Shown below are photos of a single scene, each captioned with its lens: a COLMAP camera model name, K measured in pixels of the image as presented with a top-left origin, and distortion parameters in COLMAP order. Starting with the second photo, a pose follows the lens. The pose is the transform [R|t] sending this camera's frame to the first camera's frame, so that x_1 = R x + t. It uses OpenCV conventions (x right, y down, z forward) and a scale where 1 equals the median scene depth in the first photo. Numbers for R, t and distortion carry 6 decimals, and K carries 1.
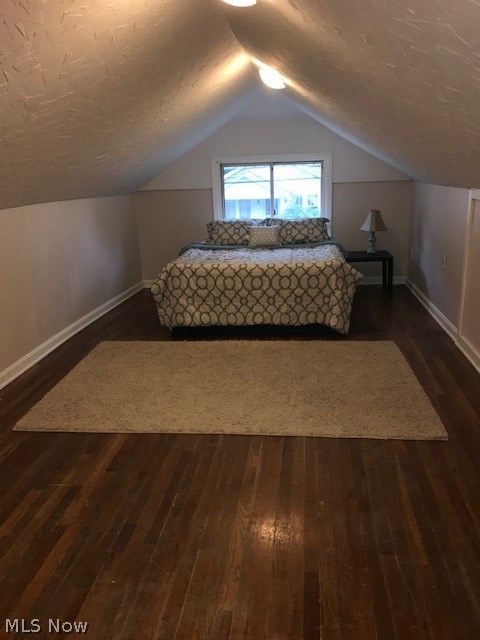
lens RADIAL K [[525.4, 0, 240.0], [0, 525.4, 320.0], [0, 0, 1]] dist [0.121580, -0.174591]
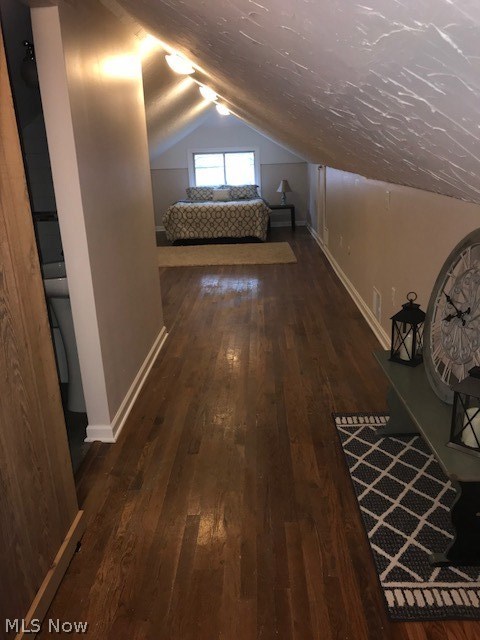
lens RADIAL K [[525.4, 0, 240.0], [0, 525.4, 320.0], [0, 0, 1]] dist [0.121580, -0.174591]
pose [[0.996267, -0.028316, 0.081552, -0.052443], [0.026890, 0.999466, 0.018540, 0.255347], [-0.082034, -0.016278, 0.996497, -0.853831]]
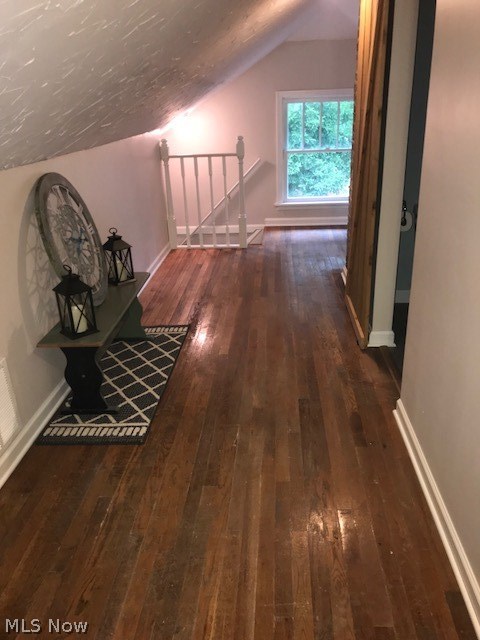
lens RADIAL K [[525.4, 0, 240.0], [0, 525.4, 320.0], [0, 0, 1]] dist [0.121580, -0.174591]
pose [[-0.995498, 0.092220, -0.021904, 0.110863], [0.057887, 0.774501, 0.629918, -0.445821], [0.075055, 0.625814, -0.776353, 1.512545]]
